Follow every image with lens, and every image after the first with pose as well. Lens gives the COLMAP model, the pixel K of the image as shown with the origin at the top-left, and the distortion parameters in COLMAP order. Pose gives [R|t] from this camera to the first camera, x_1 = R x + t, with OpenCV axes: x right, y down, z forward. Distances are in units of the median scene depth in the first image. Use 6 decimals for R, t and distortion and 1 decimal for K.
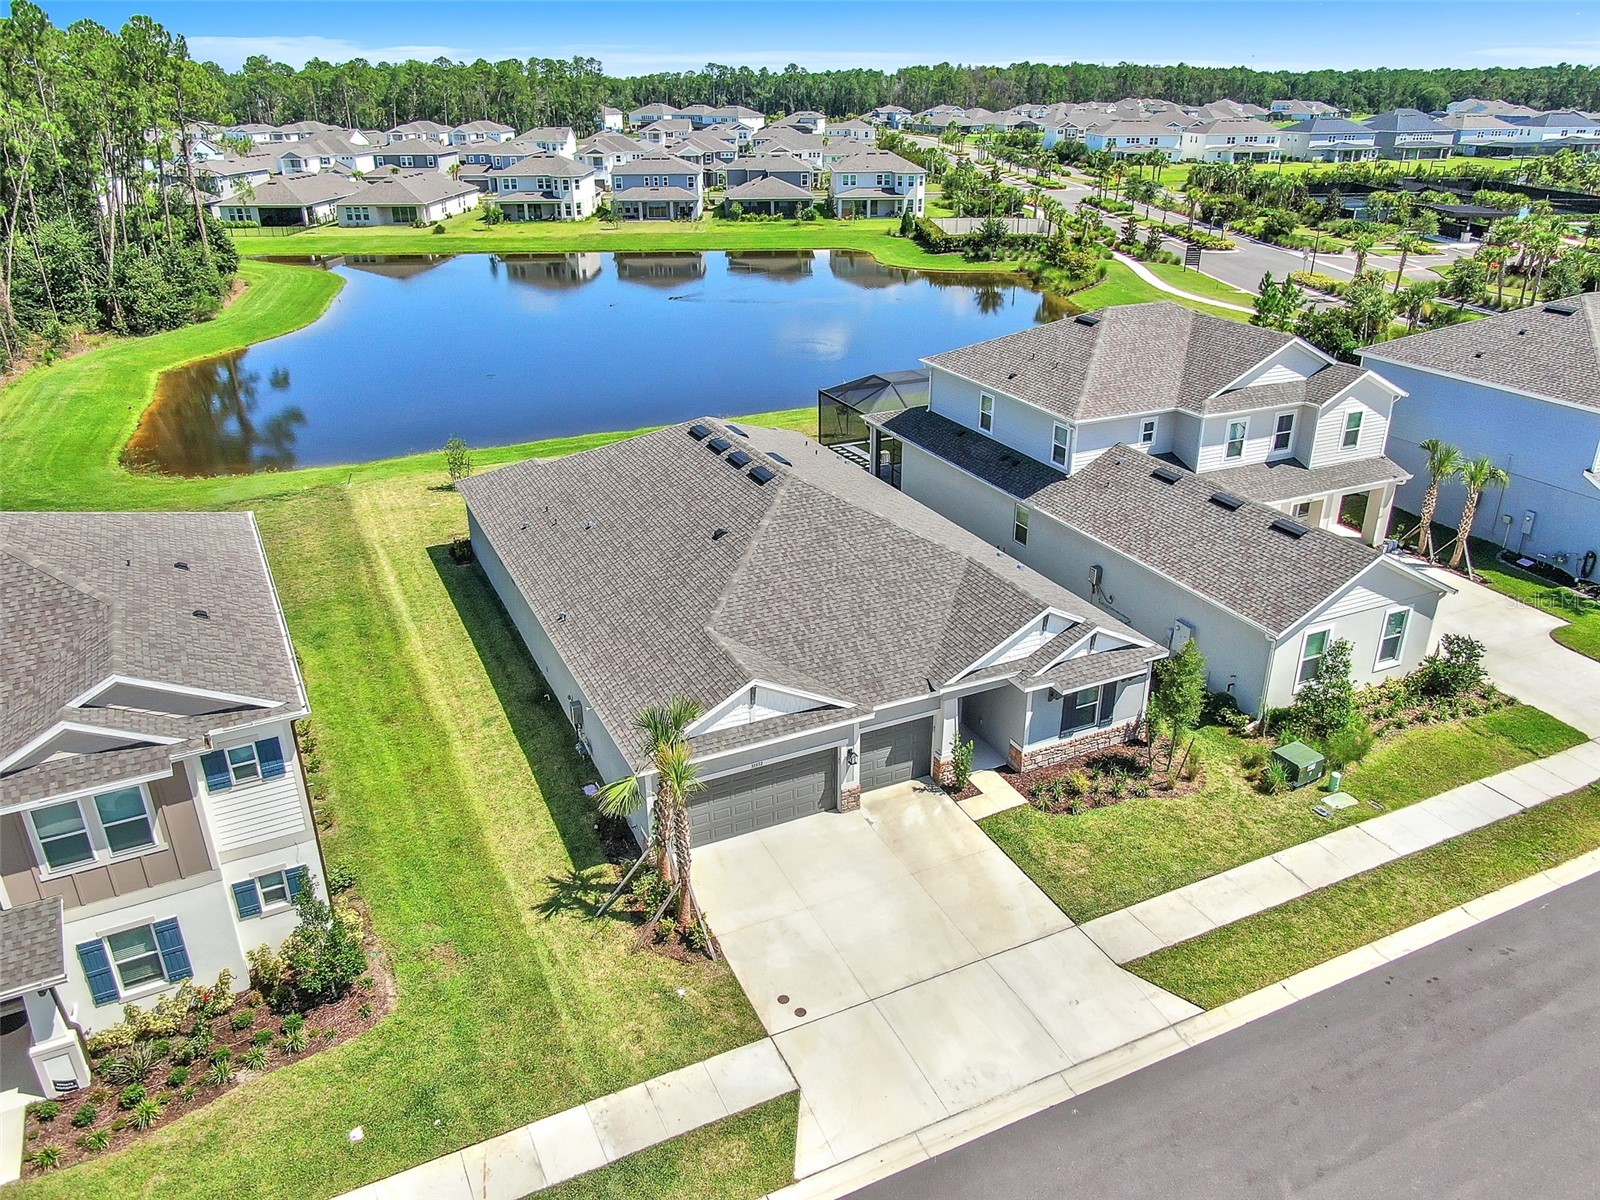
lens RADIAL K [[1150.1, 0, 800.0], [0, 1150.1, 600.0], [0, 0, 1]] dist [-0.015676, 0.006517]
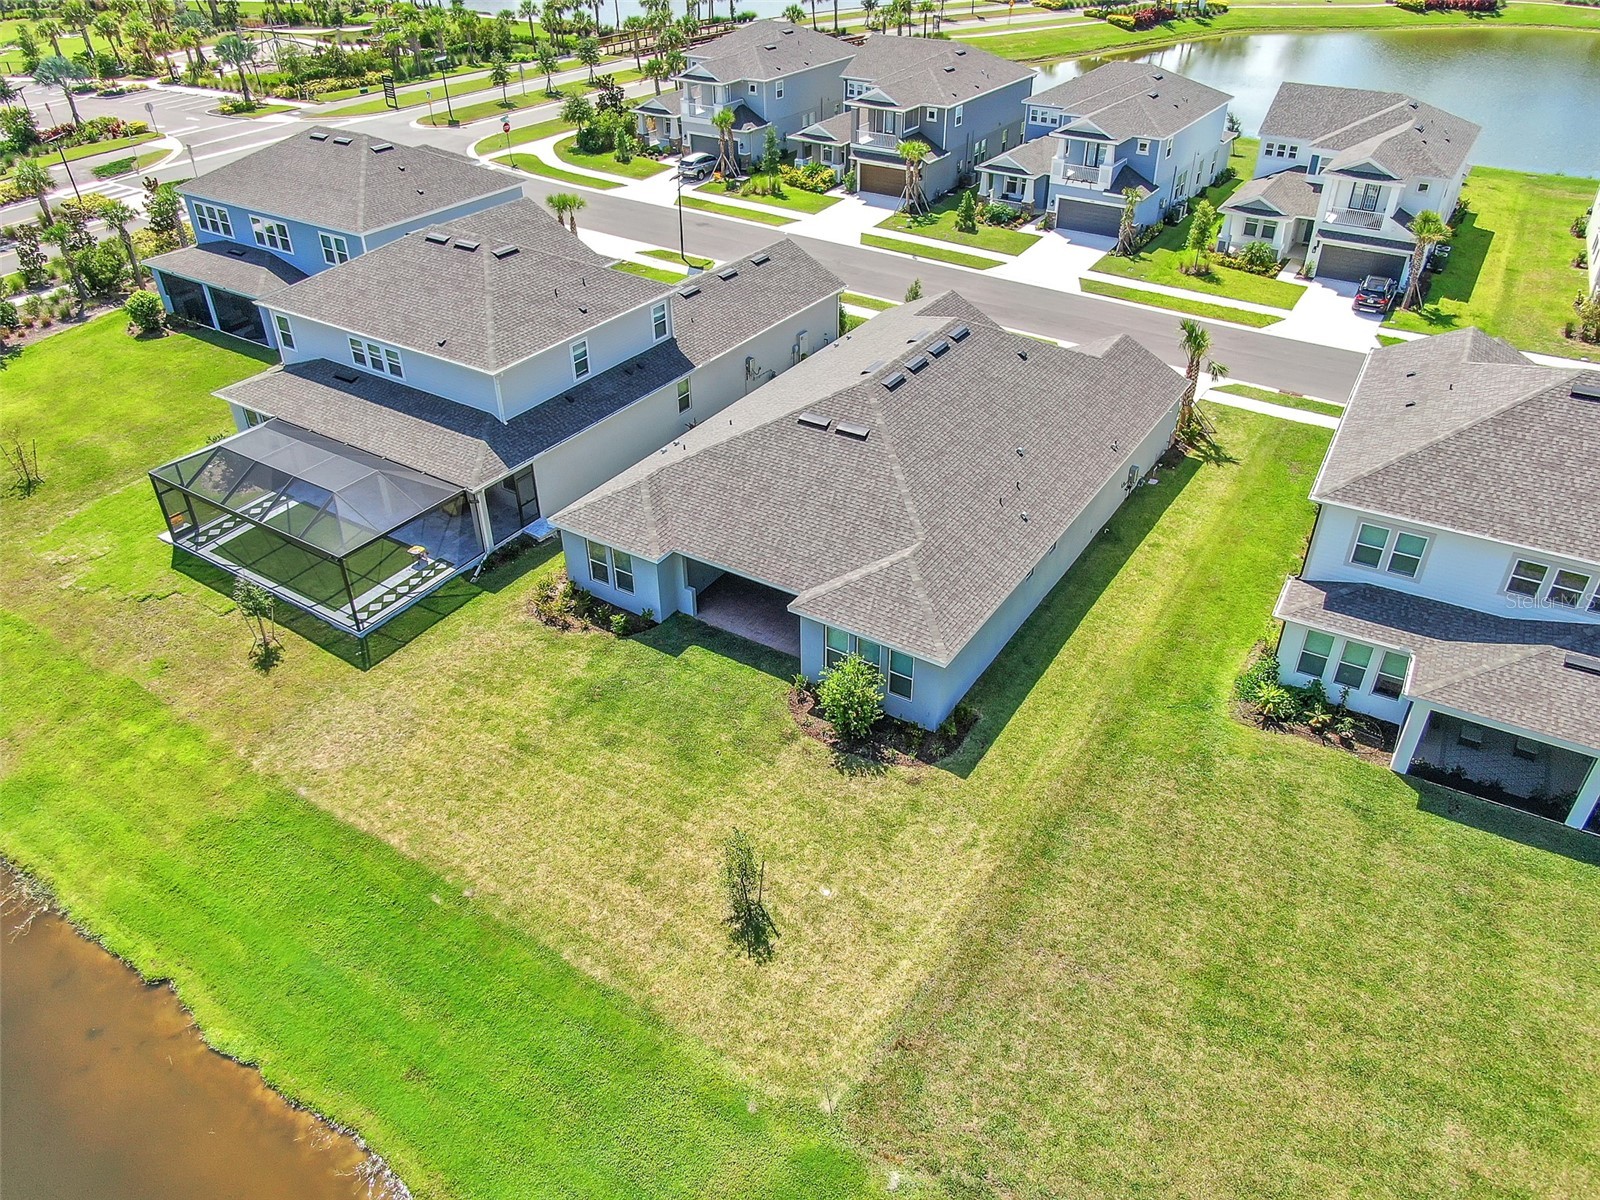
lens RADIAL K [[1150.1, 0, 800.0], [0, 1150.1, 600.0], [0, 0, 1]] dist [-0.015676, 0.006517]
pose [[-0.530360, -0.472353, 0.703990, -0.789901], [0.358023, 0.627924, 0.691036, -0.702209], [-0.768465, 0.618542, -0.163912, 1.241622]]
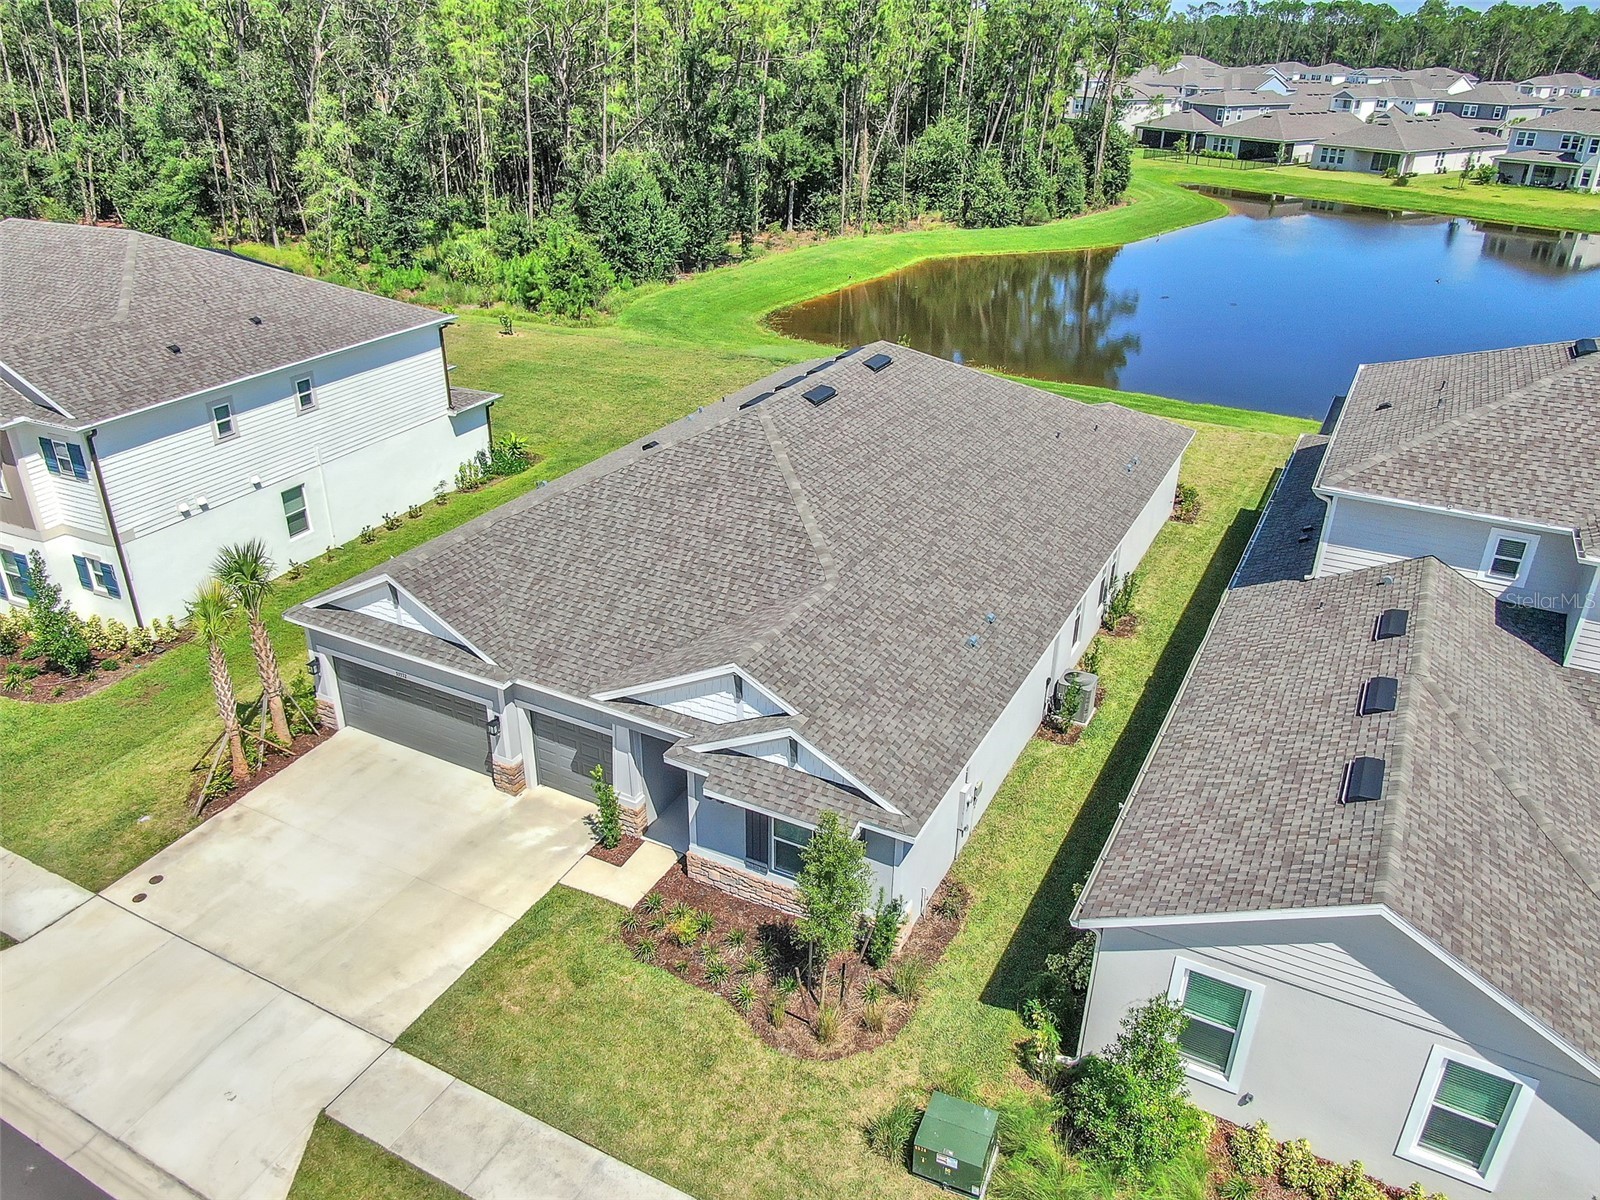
lens RADIAL K [[1150.1, 0, 800.0], [0, 1150.1, 600.0], [0, 0, 1]] dist [-0.015676, 0.006517]
pose [[0.606047, 0.366961, -0.705724, 0.486226], [-0.343415, 0.920987, 0.183982, -0.113561], [0.717477, 0.130854, 0.684181, 0.407161]]
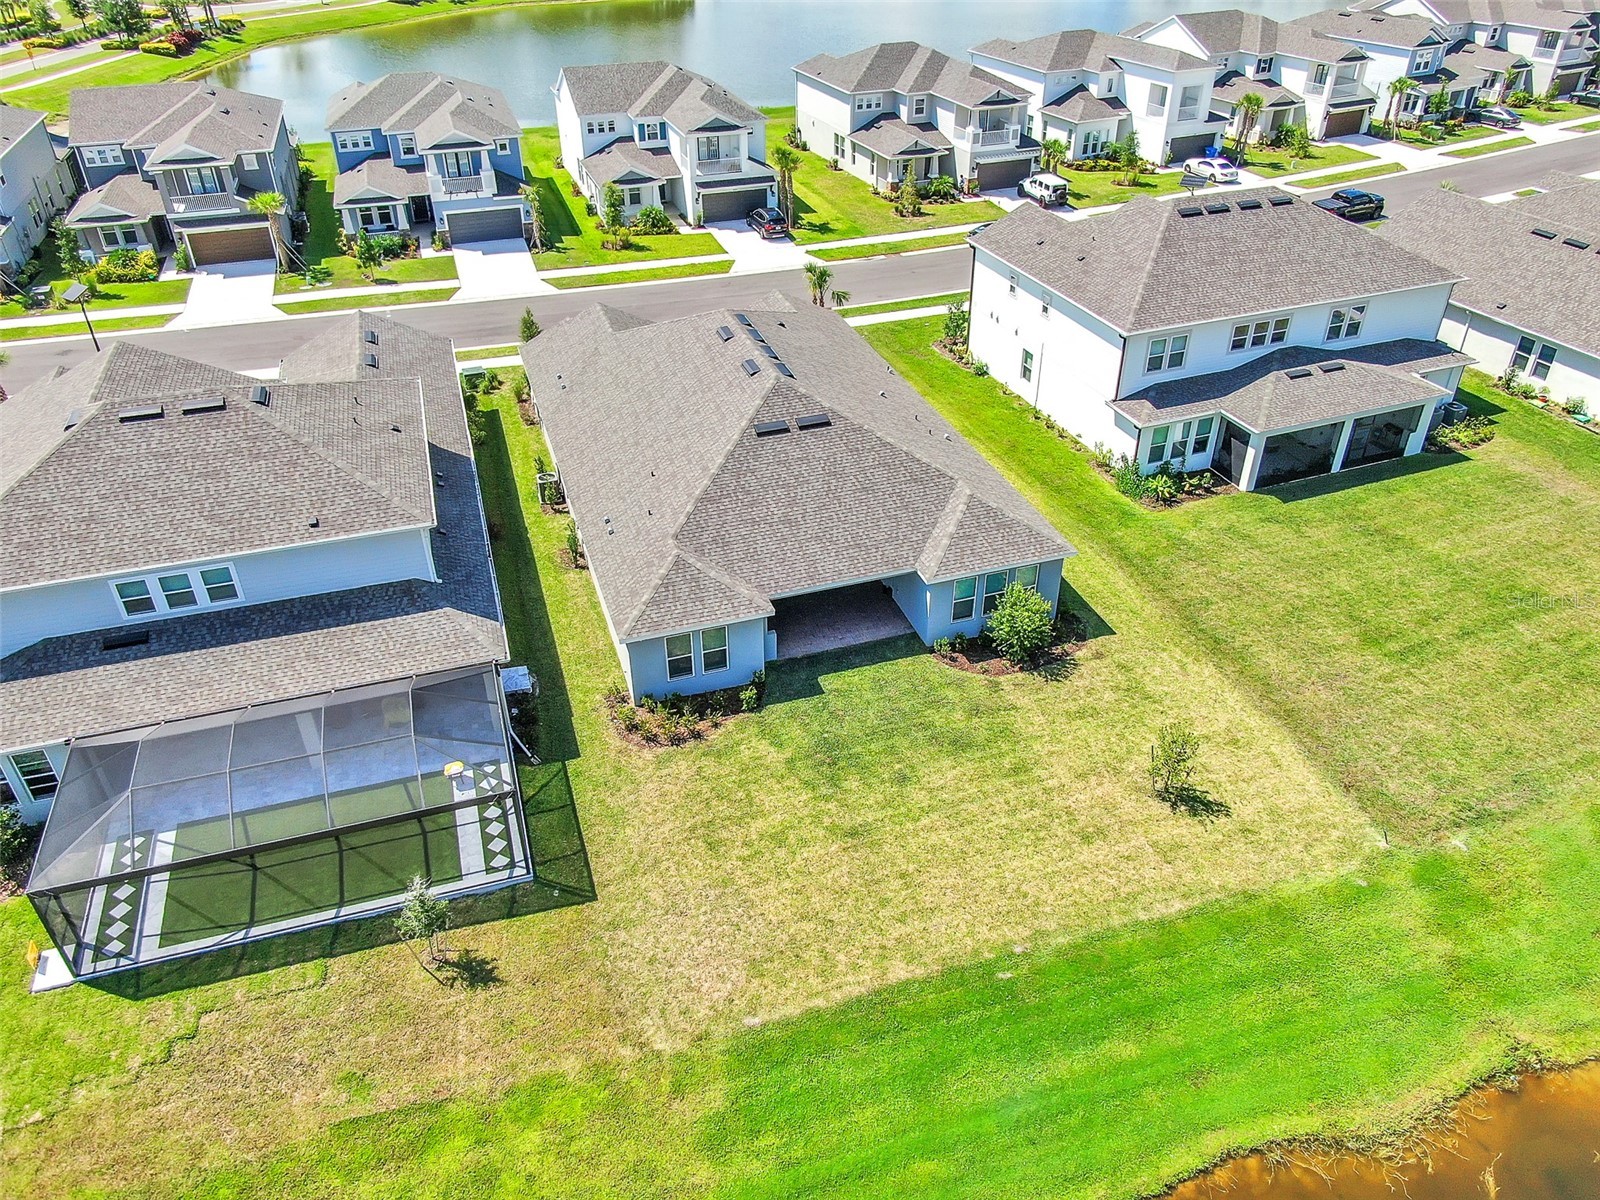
lens RADIAL K [[1150.1, 0, 800.0], [0, 1150.1, 600.0], [0, 0, 1]] dist [-0.015676, 0.006517]
pose [[-0.992672, -0.060204, 0.104774, -0.201160], [0.058489, 0.519344, 0.852561, -0.859440], [-0.105741, 0.852442, -0.512017, 1.577362]]
